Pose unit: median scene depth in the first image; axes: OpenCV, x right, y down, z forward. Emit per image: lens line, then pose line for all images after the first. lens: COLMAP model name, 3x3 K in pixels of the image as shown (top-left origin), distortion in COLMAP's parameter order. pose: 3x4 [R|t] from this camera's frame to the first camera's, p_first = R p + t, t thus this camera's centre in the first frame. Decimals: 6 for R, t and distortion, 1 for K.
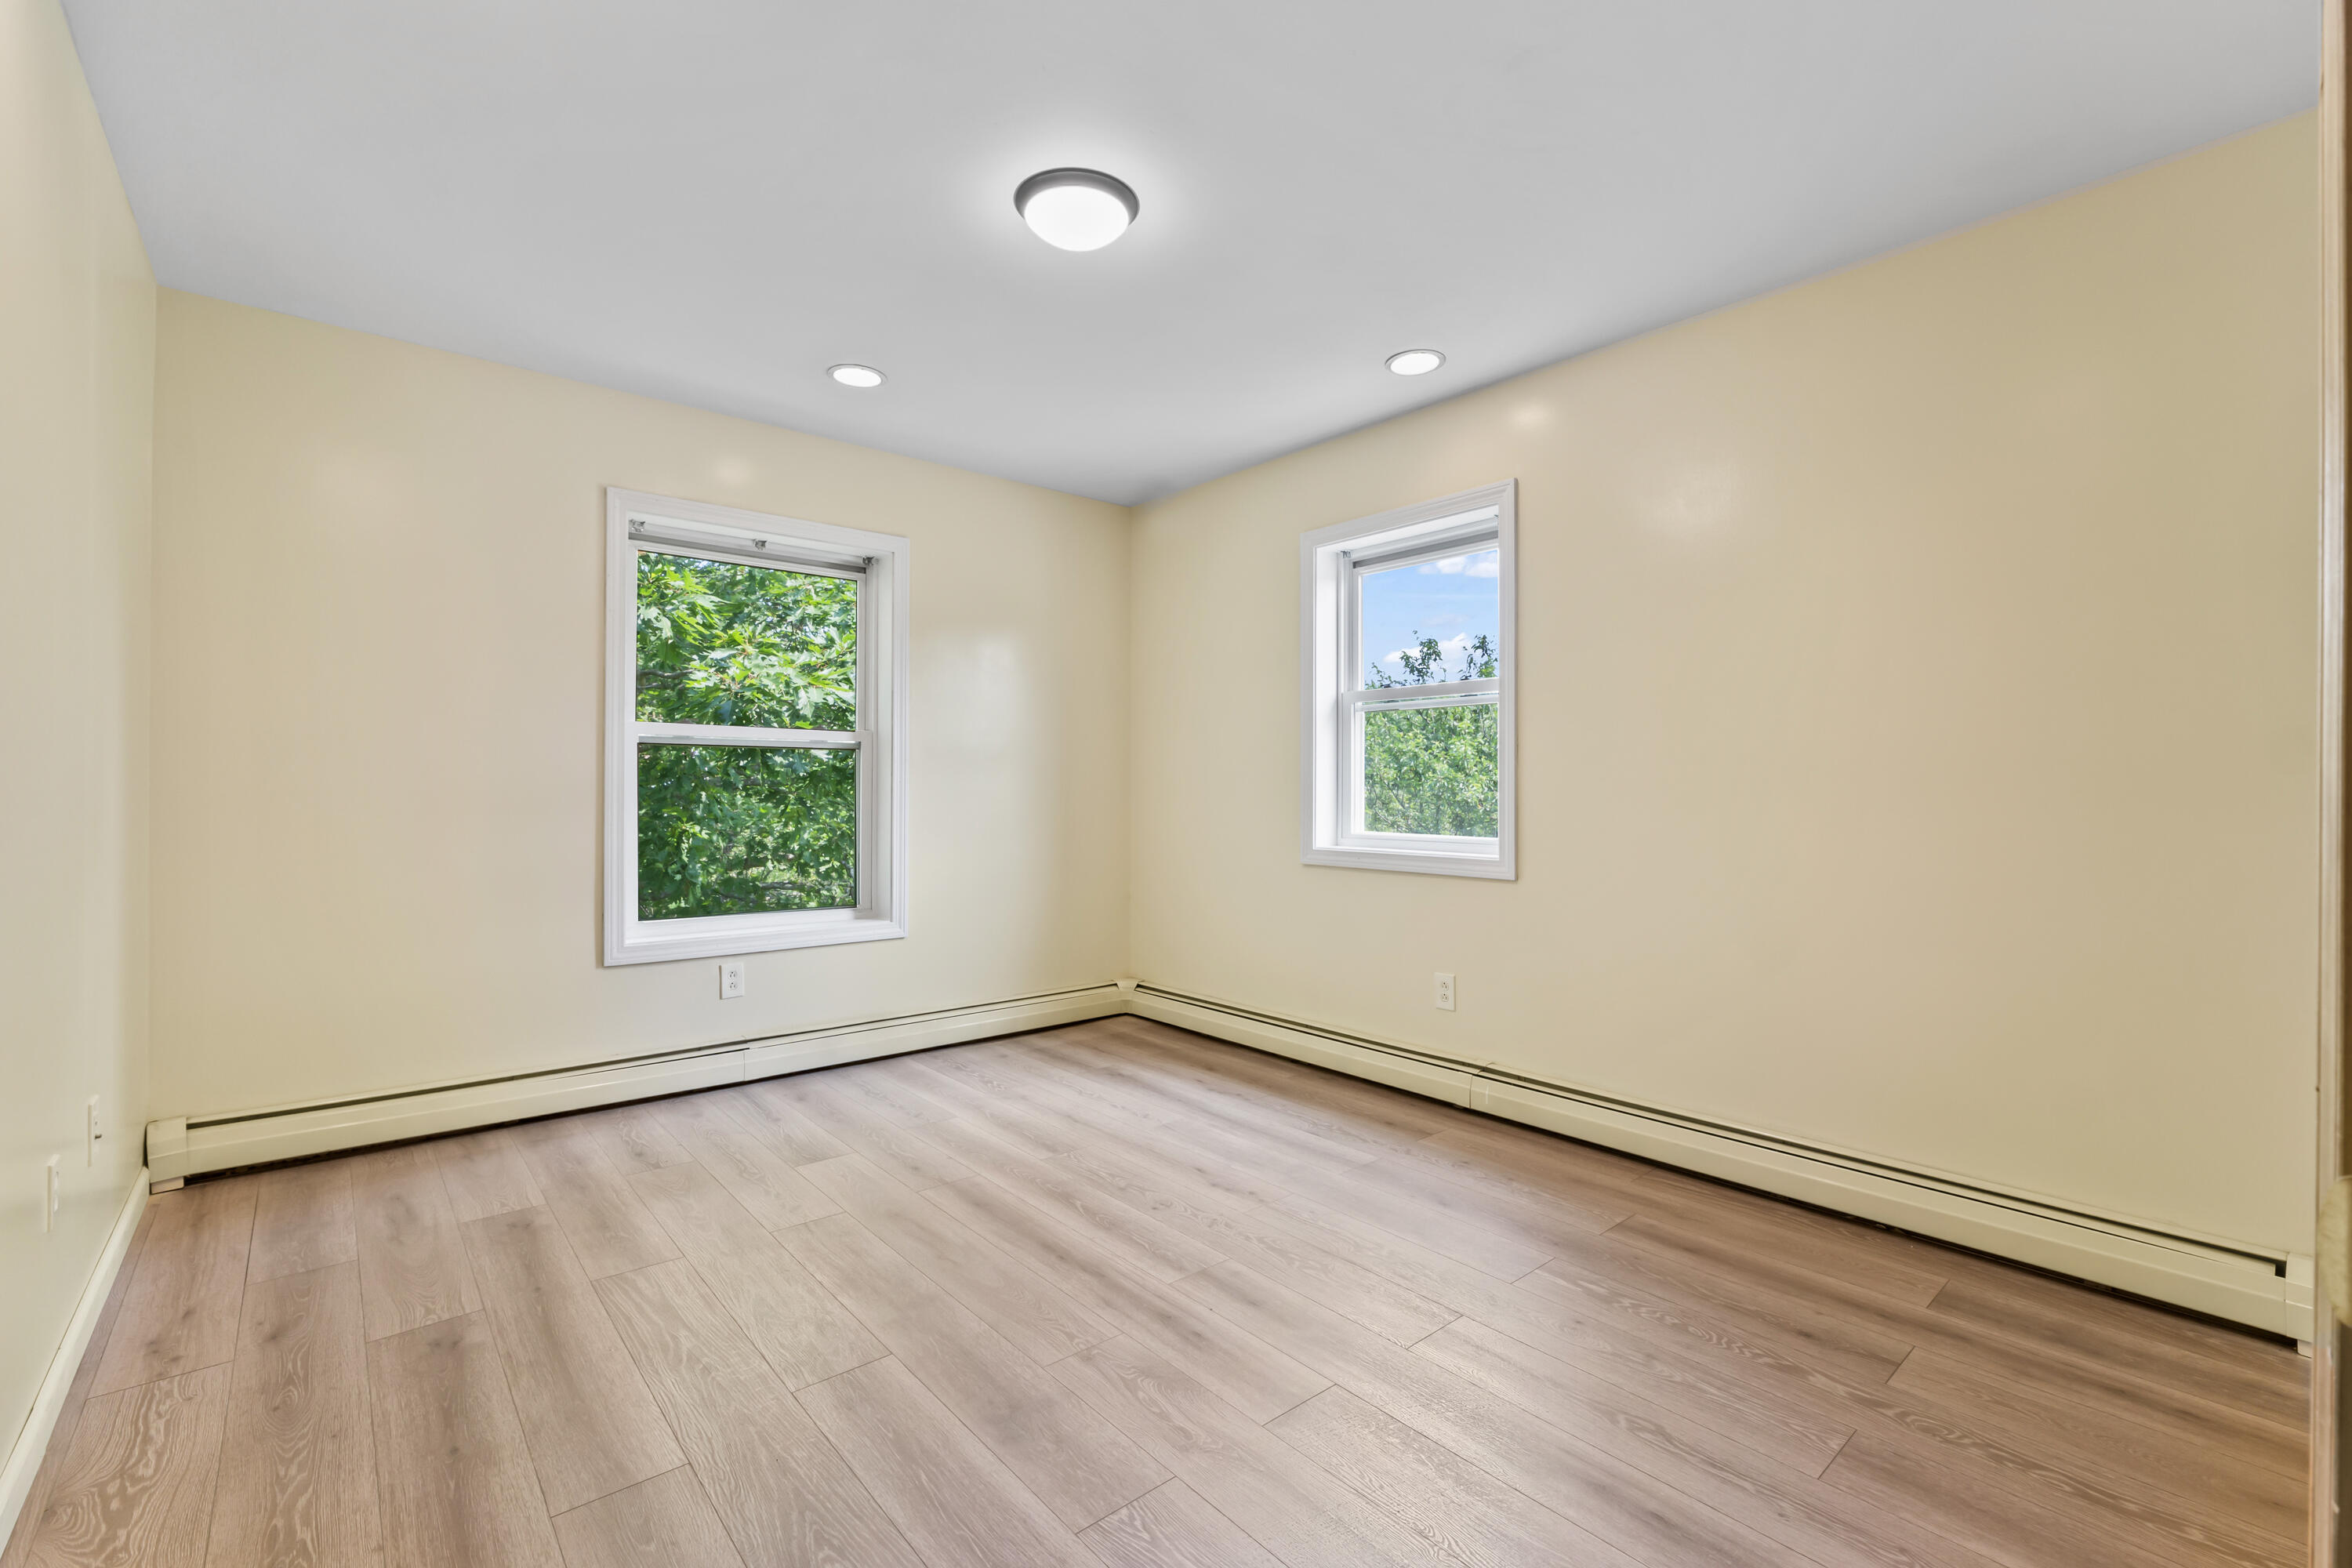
lens RADIAL K [[1004.2, 0, 1175.7], [0, 1004.2, 785.0], [0, 0, 1]] dist [0.002486, 0.000097]
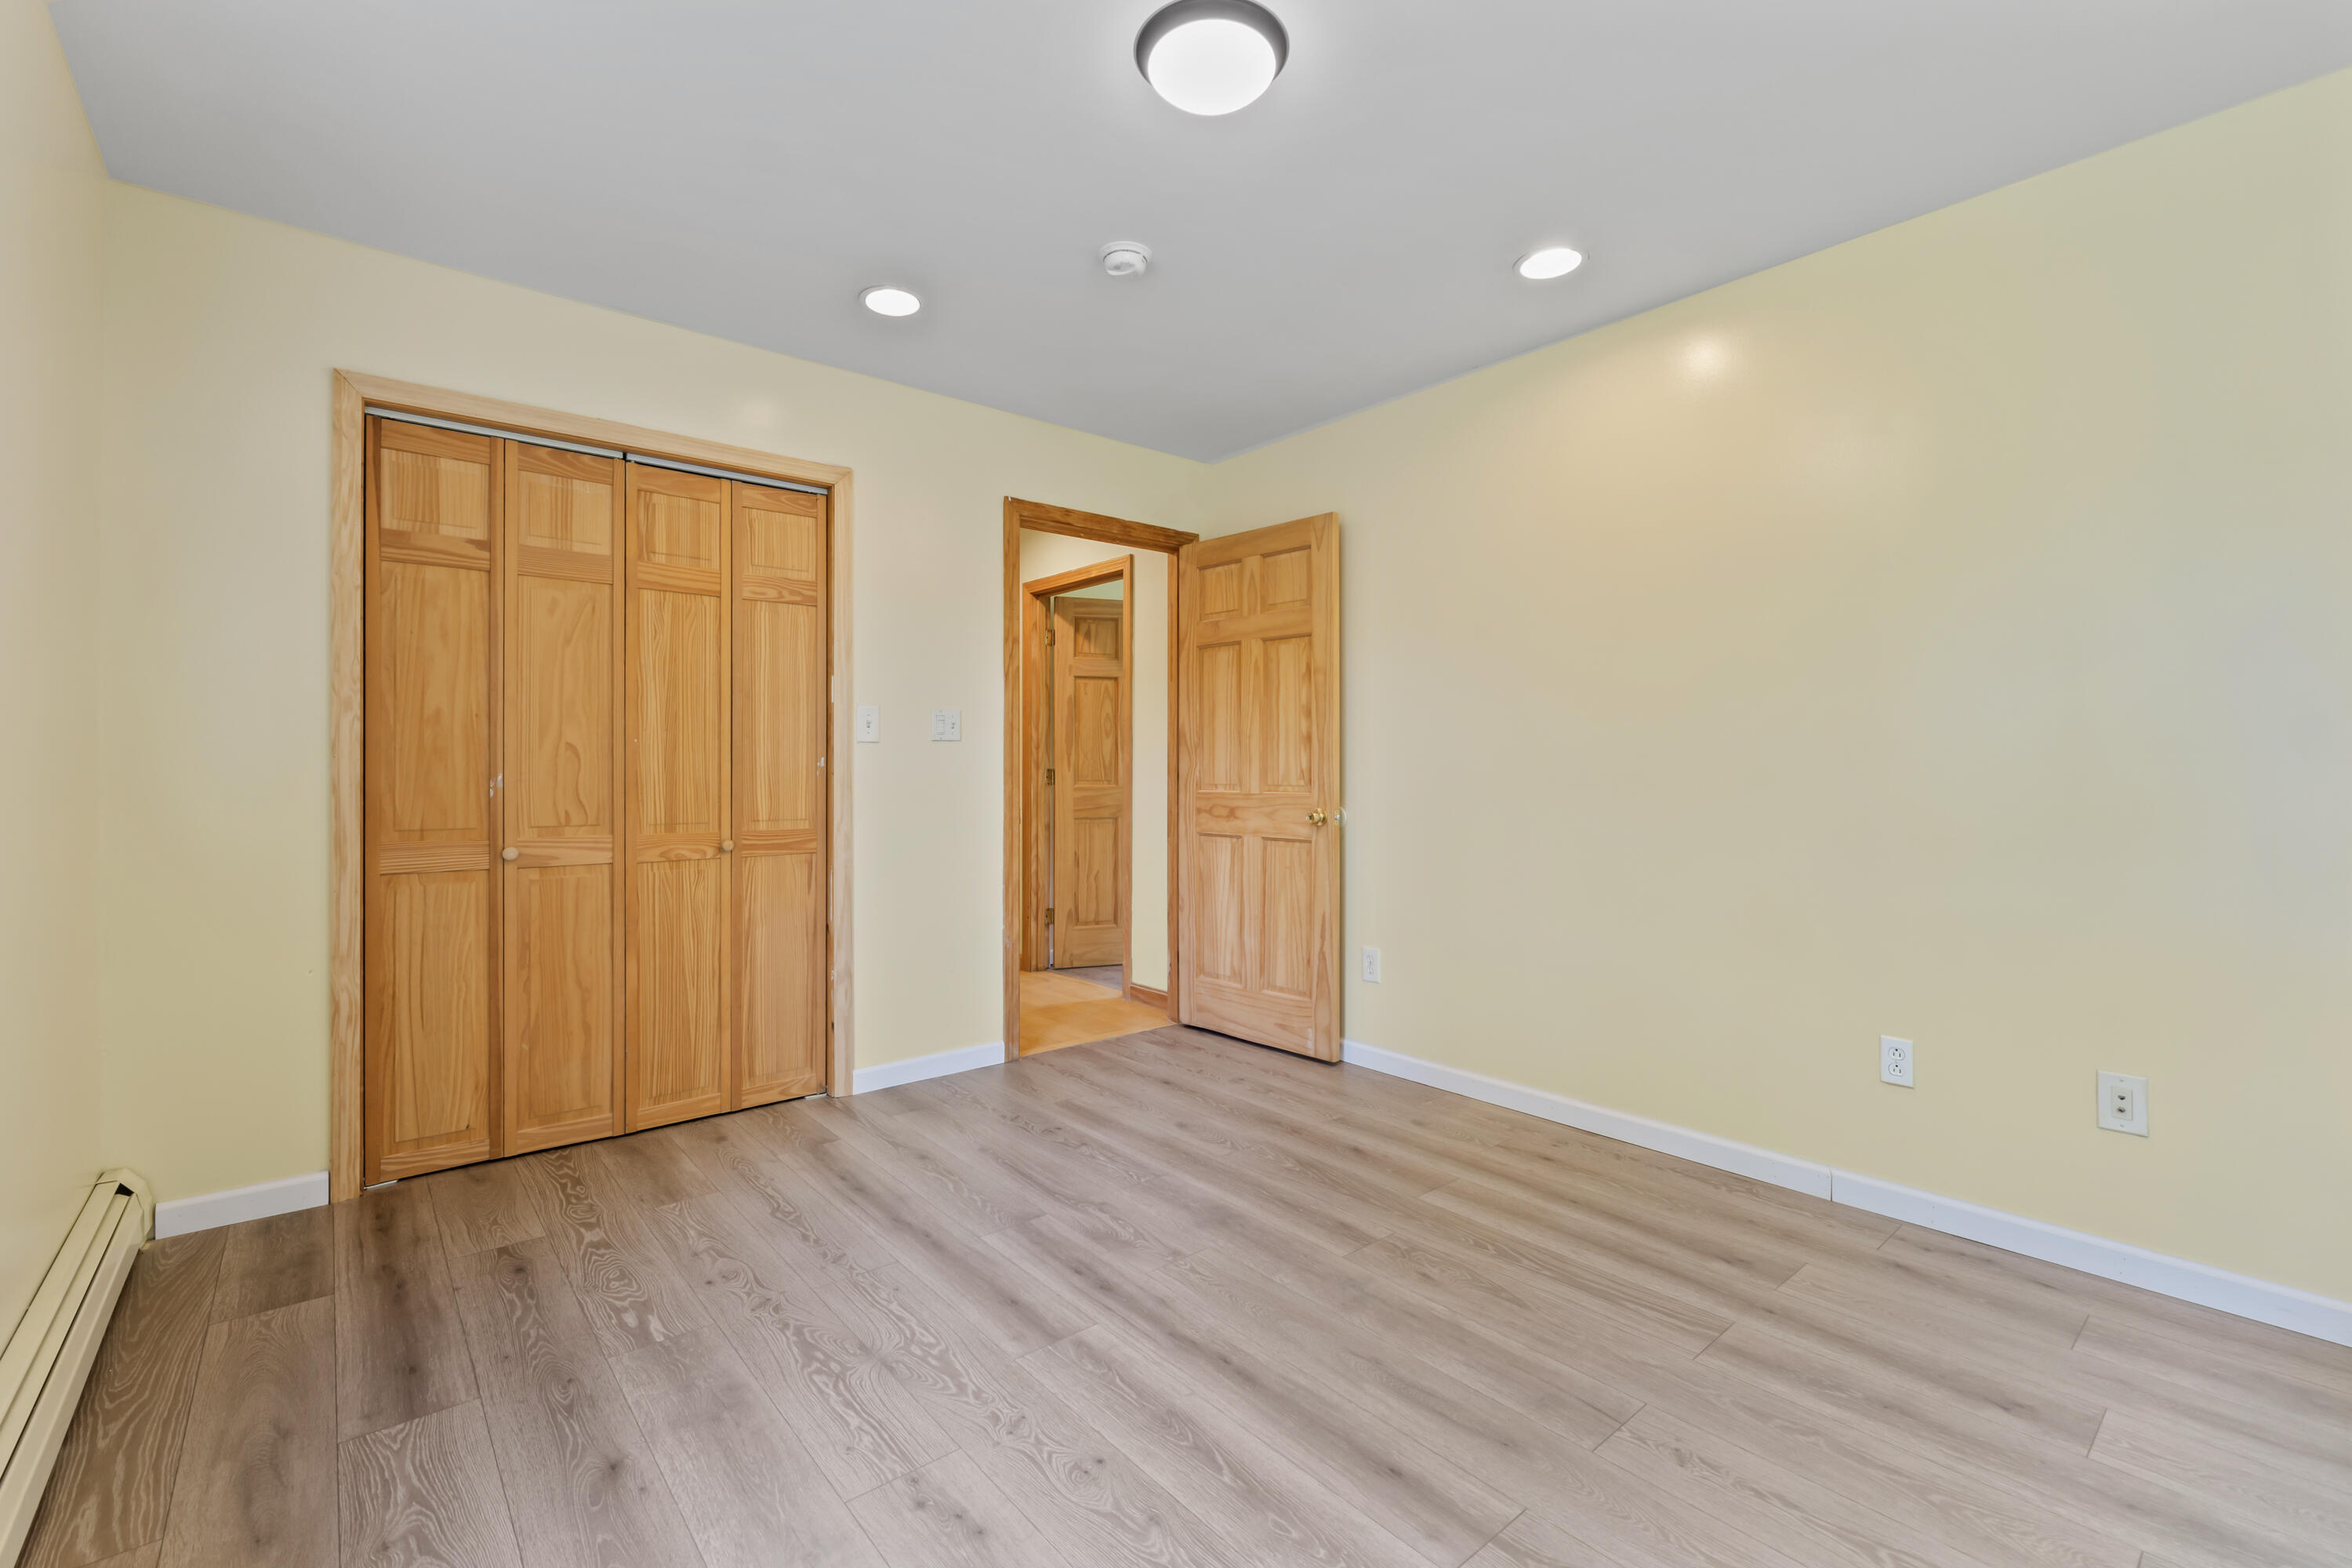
lens RADIAL K [[1004.2, 0, 1176.1], [0, 1004.2, 773.5], [0, 0, 1]] dist [0.002486, 0.000097]
pose [[-0.999945, -0.007363, 0.007476, -0.086716], [-0.007342, 0.999969, 0.002860, 0.000072], [-0.007497, 0.002805, -0.999968, 2.027484]]
